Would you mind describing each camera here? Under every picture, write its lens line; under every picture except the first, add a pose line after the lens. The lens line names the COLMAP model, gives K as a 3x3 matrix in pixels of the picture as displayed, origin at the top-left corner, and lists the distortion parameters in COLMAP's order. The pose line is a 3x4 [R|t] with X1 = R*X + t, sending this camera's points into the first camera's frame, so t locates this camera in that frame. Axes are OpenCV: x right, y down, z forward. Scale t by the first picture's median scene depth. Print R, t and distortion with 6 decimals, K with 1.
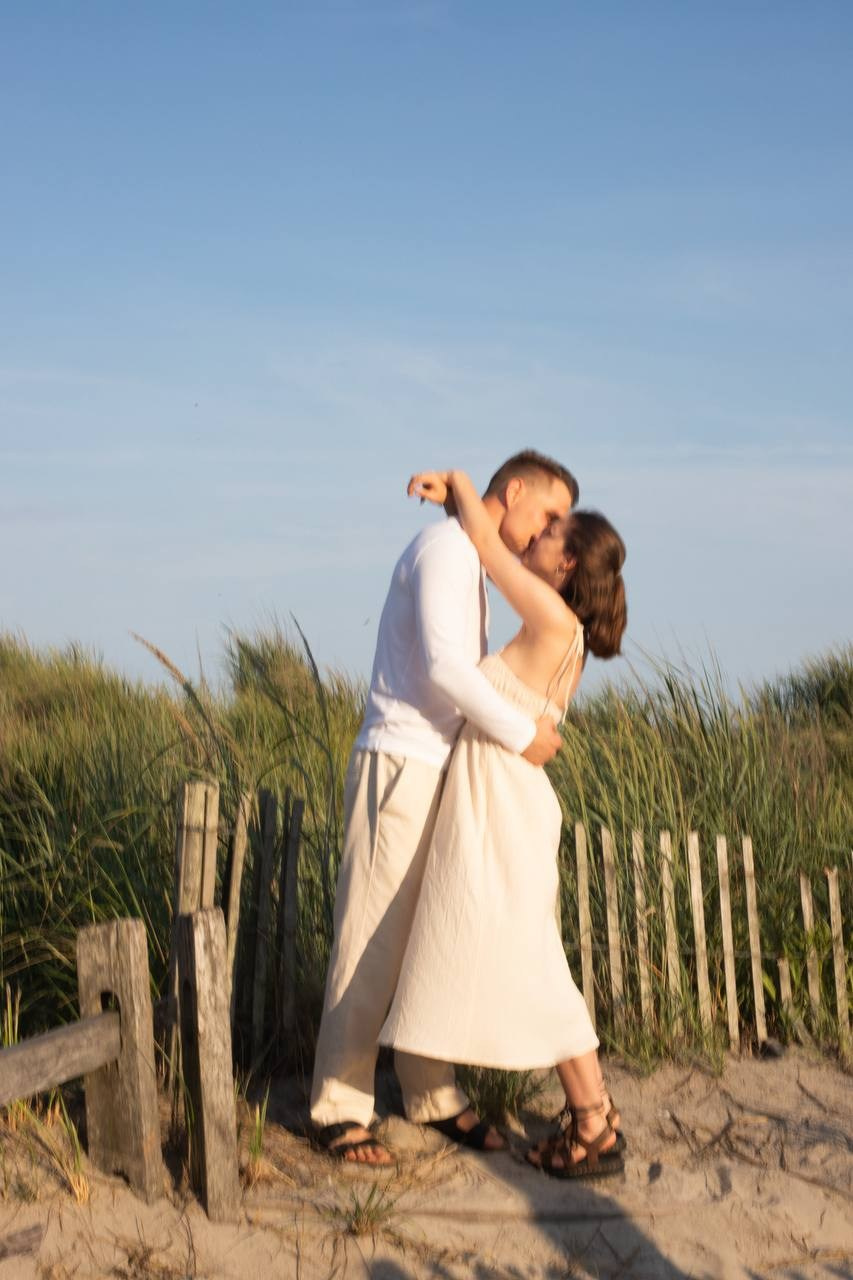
lens RADIAL K [[1844.2, 0, 425.8], [0, 1844.2, 646.3], [0, 0, 1]] dist [-0.129434, 0.099843]
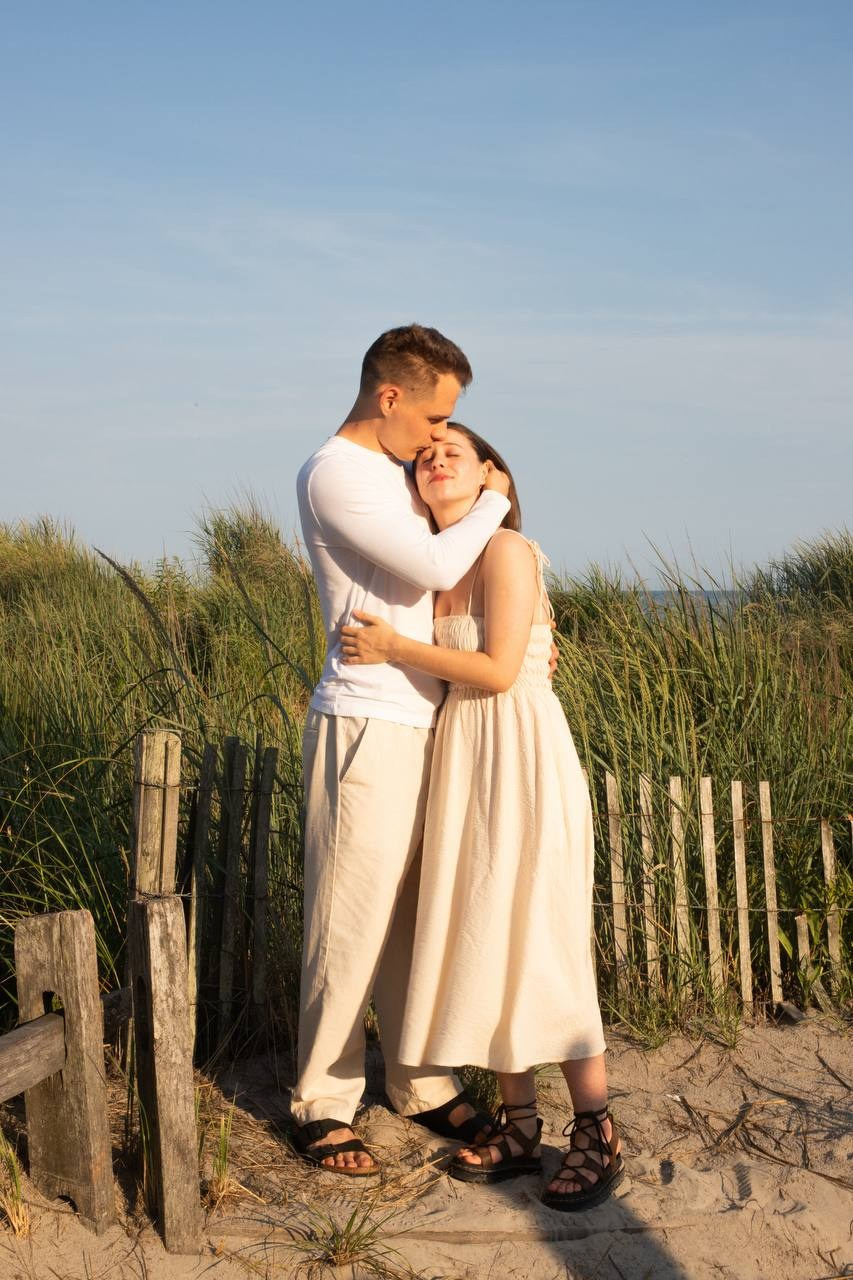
lens RADIAL K [[1844.2, 0, 425.8], [0, 1844.2, 646.3], [0, 0, 1]] dist [-0.129434, 0.099843]
pose [[0.999905, 0.007240, 0.011687, -0.005022], [-0.008101, 0.997122, 0.075386, -0.035832], [-0.011108, -0.075473, 0.997086, 0.117531]]
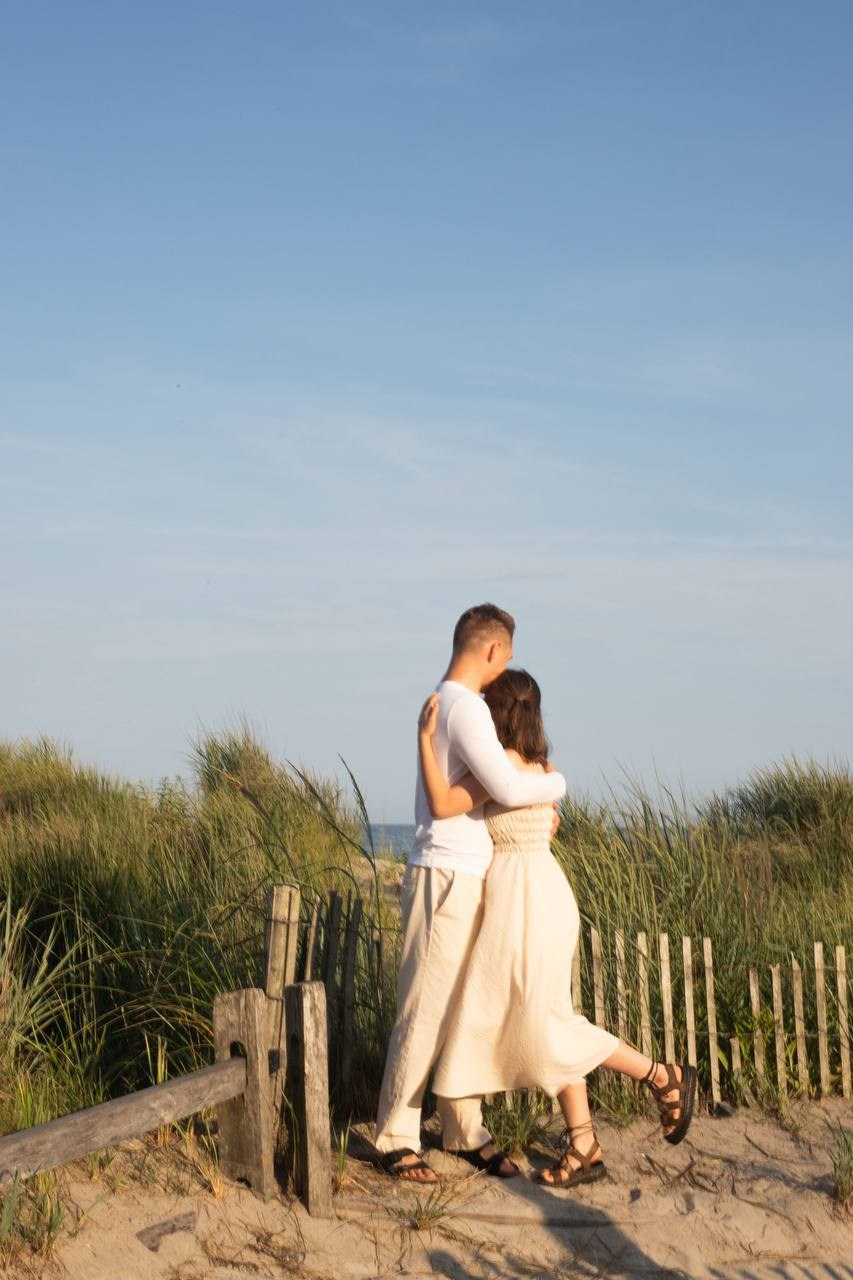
lens RADIAL K [[1927.0, 0, 428.2], [0, 1927.0, 639.9], [0, 0, 1]] dist [-0.128740, 0.098338]
pose [[0.998956, 0.027275, 0.036653, -0.077785], [-0.025416, 0.998413, -0.050252, -0.031707], [-0.037965, 0.049268, 0.998064, -0.345559]]
